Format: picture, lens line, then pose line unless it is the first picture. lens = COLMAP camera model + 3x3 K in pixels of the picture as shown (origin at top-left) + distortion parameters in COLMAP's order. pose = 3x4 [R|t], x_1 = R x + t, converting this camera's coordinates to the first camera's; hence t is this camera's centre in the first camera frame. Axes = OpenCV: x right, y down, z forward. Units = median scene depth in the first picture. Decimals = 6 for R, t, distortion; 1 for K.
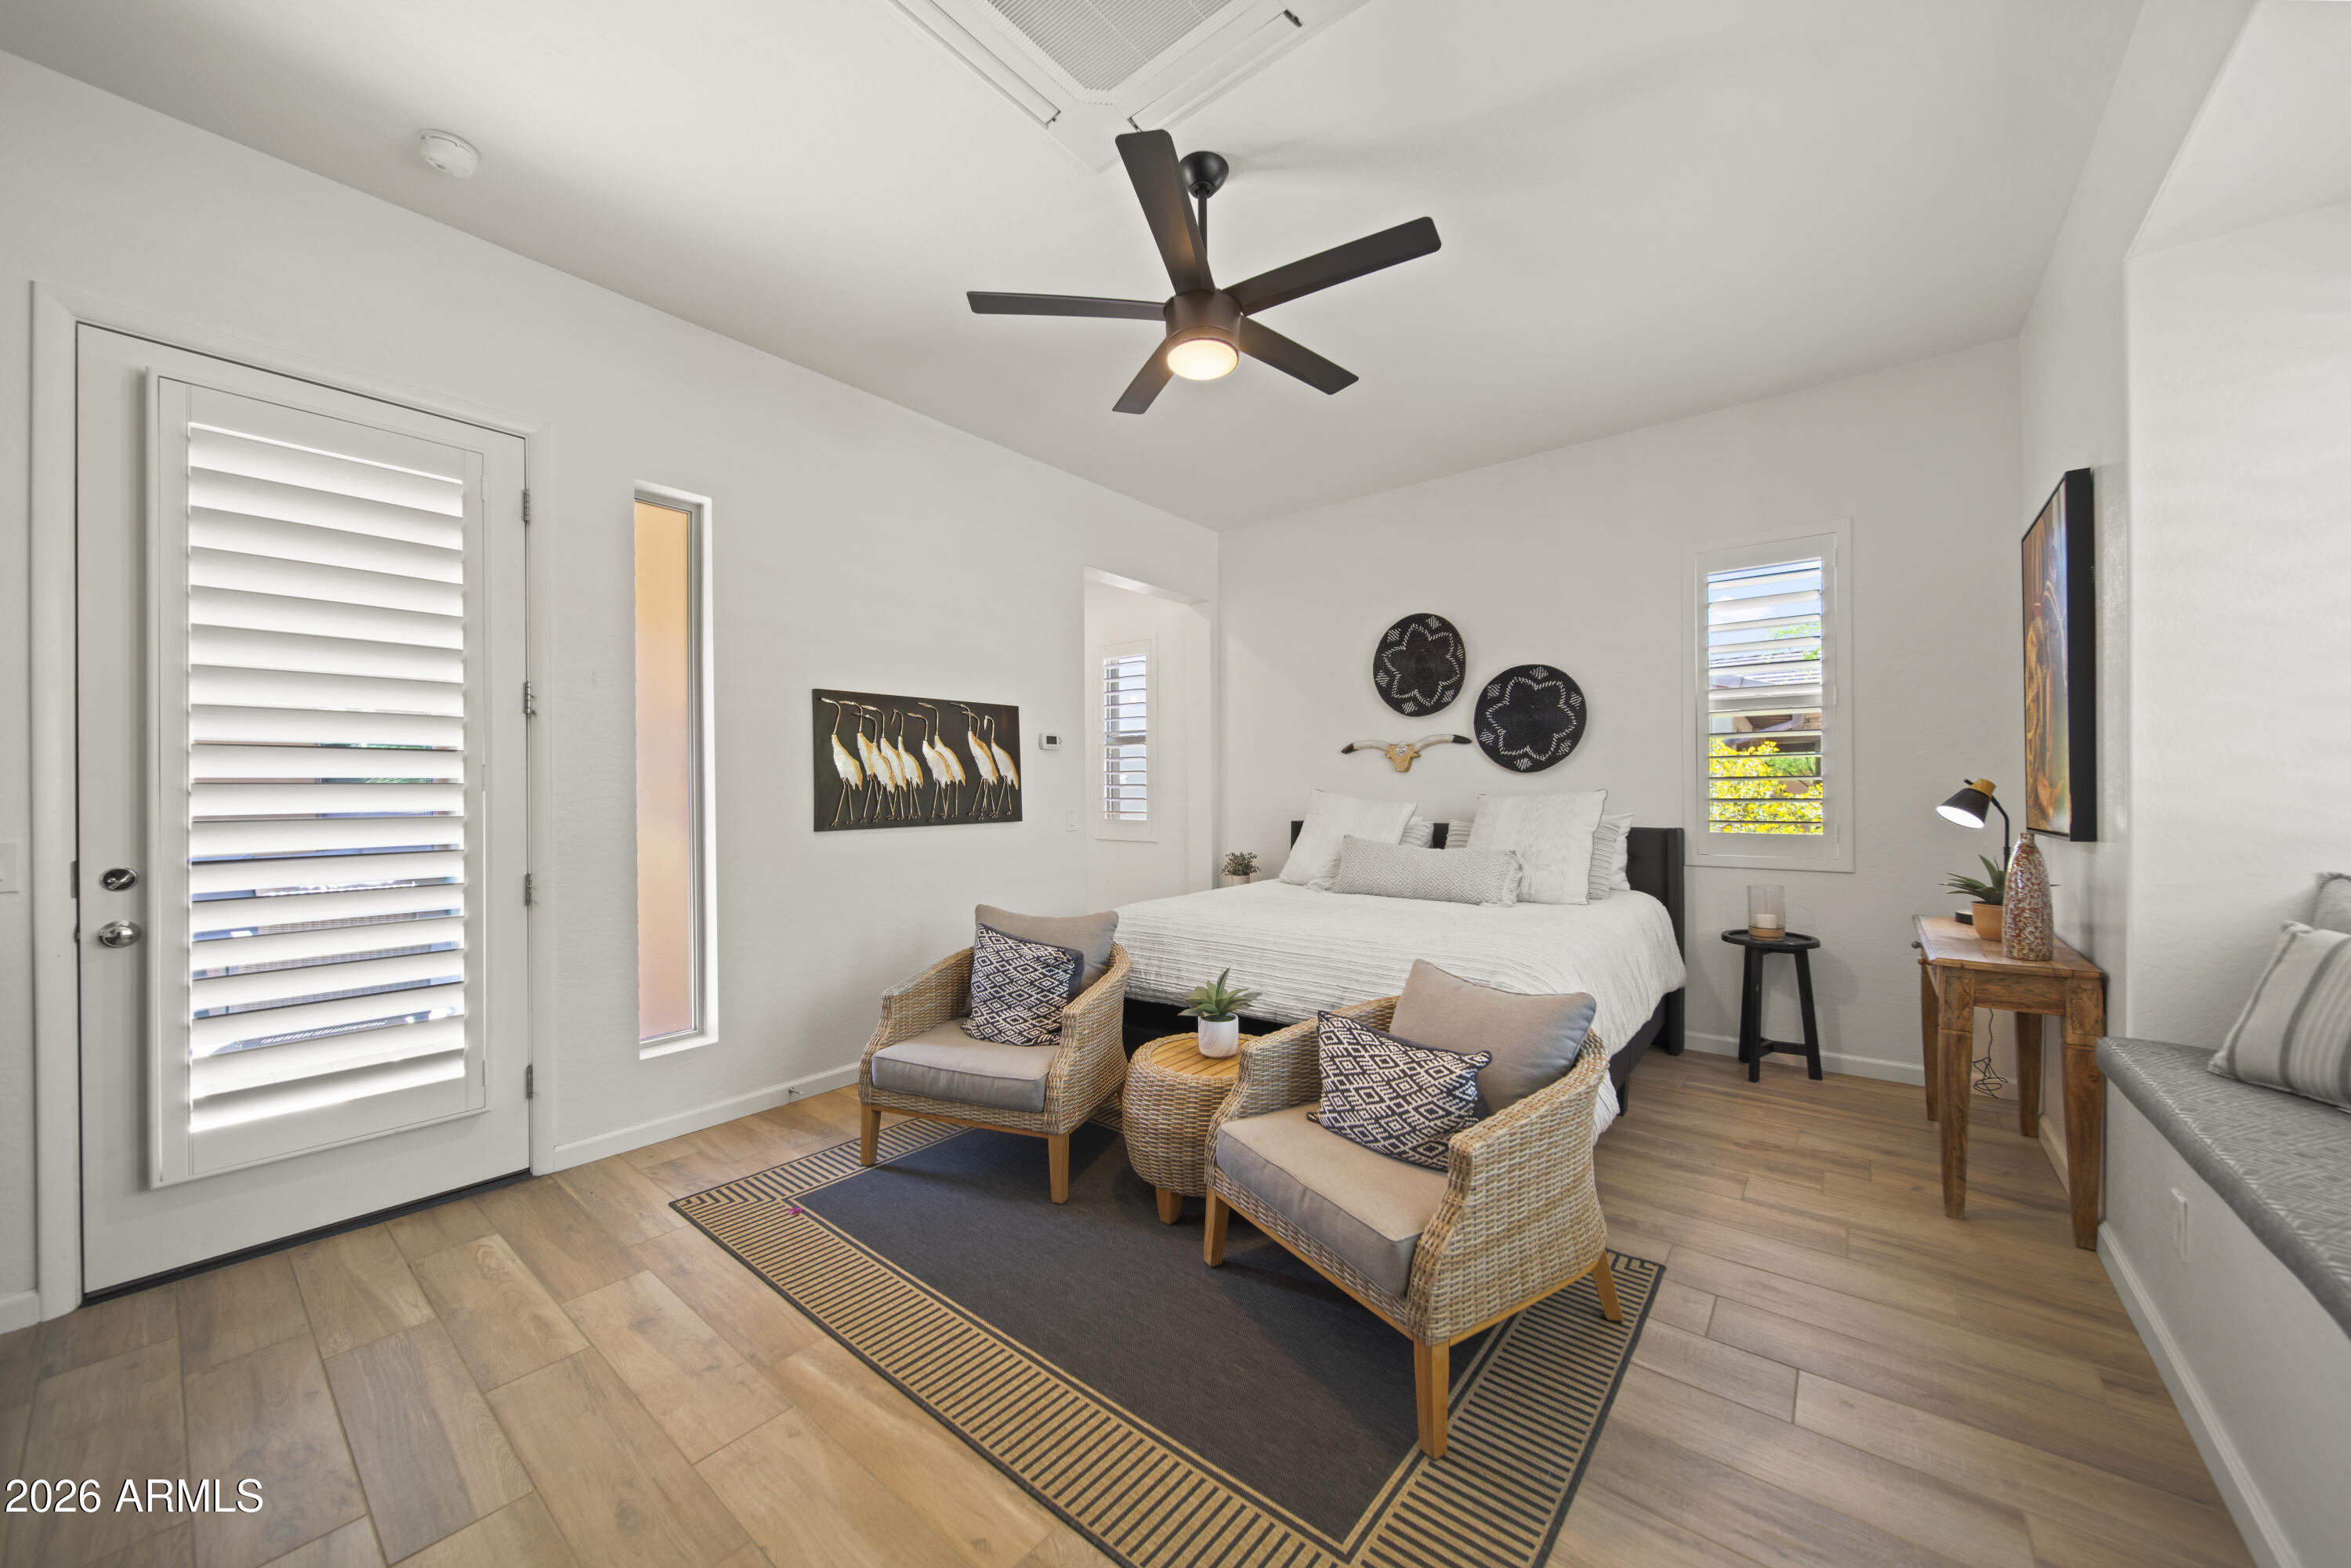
lens RADIAL K [[839.7, 0, 1175.5], [0, 839.7, 784.0], [0, 0, 1]] dist [-0.011065, -0.000078]
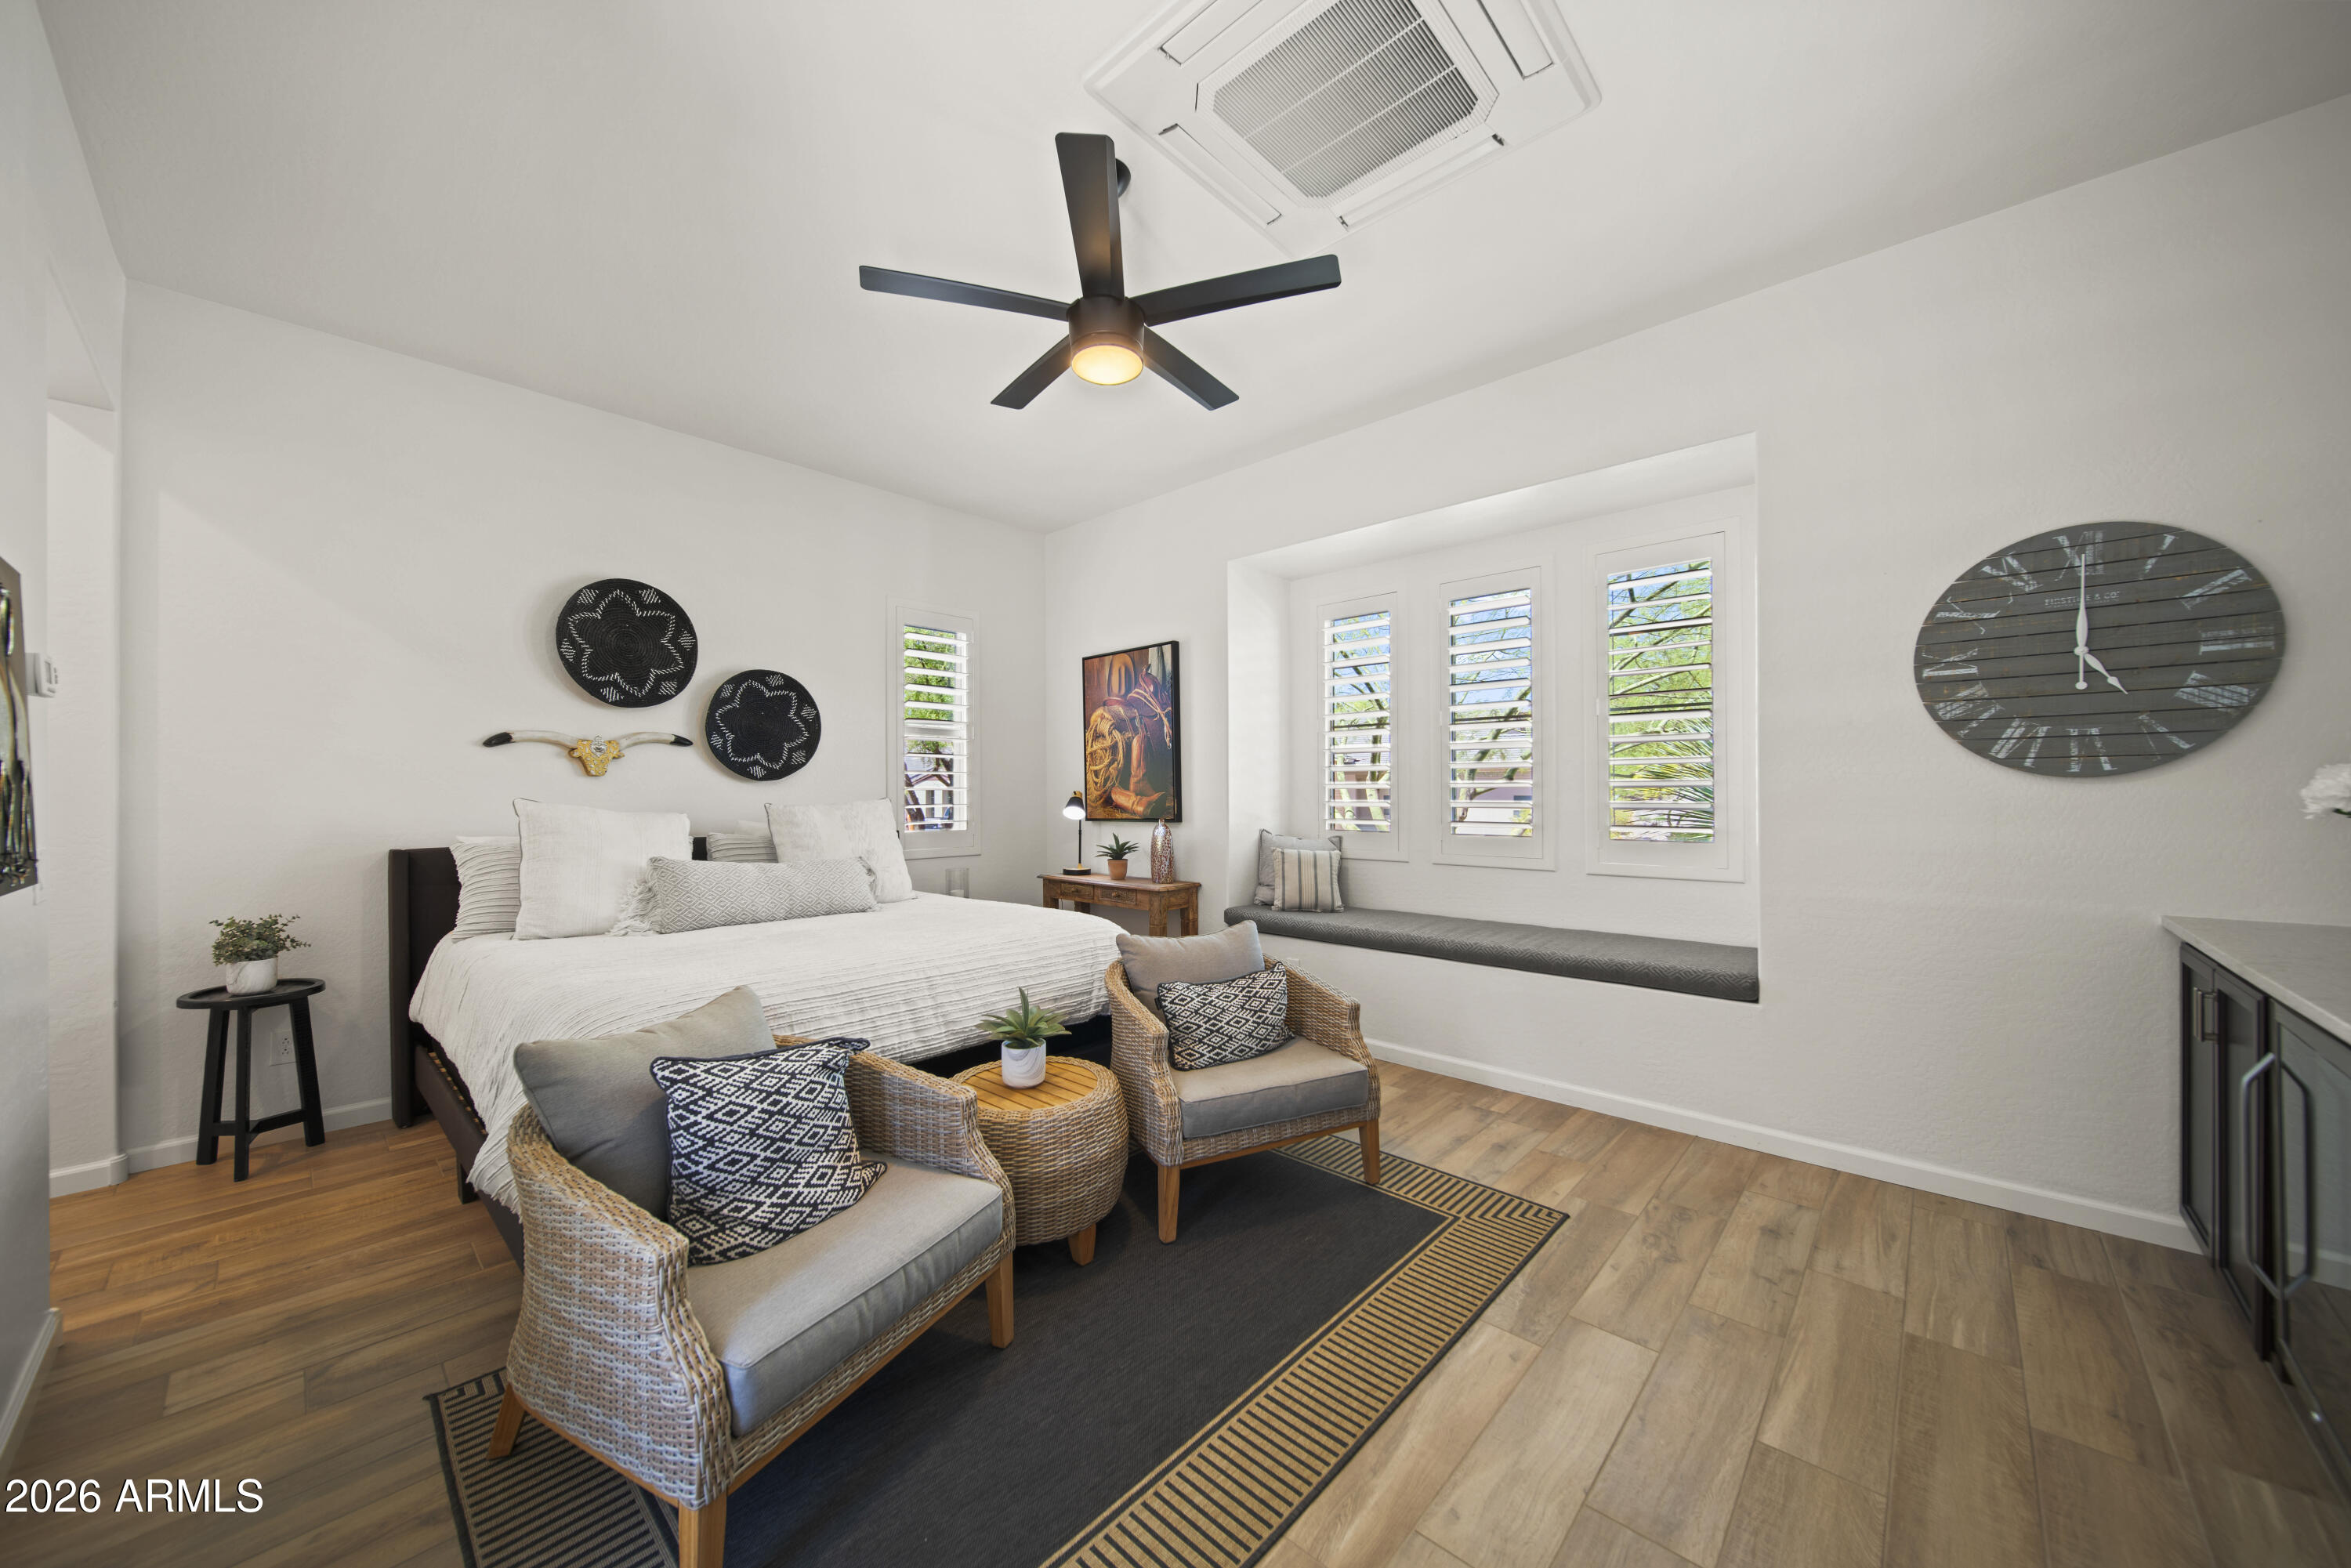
lens RADIAL K [[854.3, 0, 1189.4], [0, 854.3, 761.6], [0, 0, 1]] dist [-0.000611, 0.000042]
pose [[0.043719, 0.043601, 0.998092, -0.523804], [0.000738, 0.999045, -0.043675, 0.006691], [-0.999044, 0.002646, 0.043645, 0.459287]]
